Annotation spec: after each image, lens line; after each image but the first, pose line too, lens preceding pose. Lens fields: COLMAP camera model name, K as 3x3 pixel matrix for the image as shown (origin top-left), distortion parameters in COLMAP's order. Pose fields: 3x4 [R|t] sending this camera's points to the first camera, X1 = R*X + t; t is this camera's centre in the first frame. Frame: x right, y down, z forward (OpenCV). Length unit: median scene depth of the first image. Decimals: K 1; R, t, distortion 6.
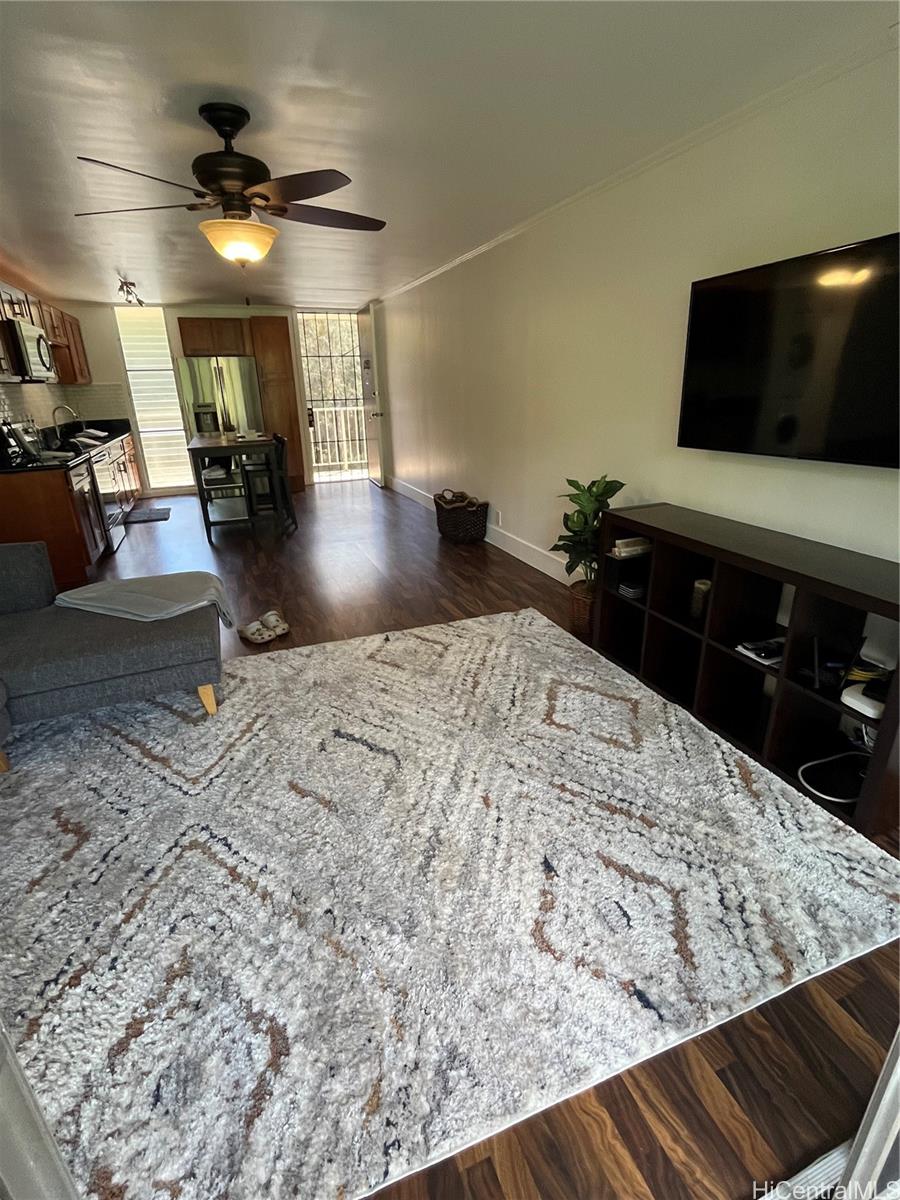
lens RADIAL K [[562.1, 0, 455.4], [0, 562.1, 598.2], [0, 0, 1]] dist [0.002932, -0.000074]
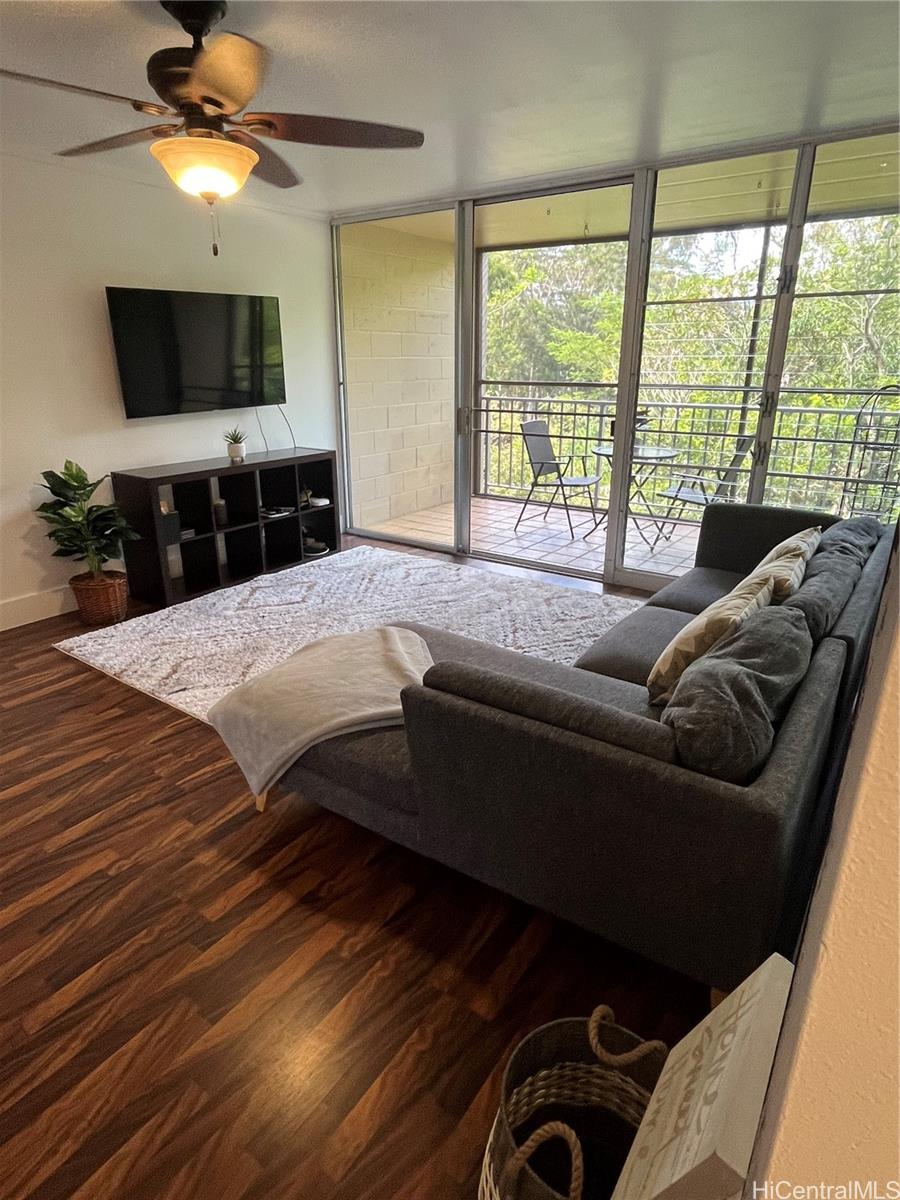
lens RADIAL K [[700.8, 0, 452.9], [0, 700.8, 603.8], [0, 0, 1]] dist [-0.005046, -0.001587]
pose [[-0.558572, -0.254271, 0.789521, -1.274739], [0.306582, 0.821157, 0.481361, -0.449020], [-0.770717, 0.510928, -0.380720, 1.235597]]
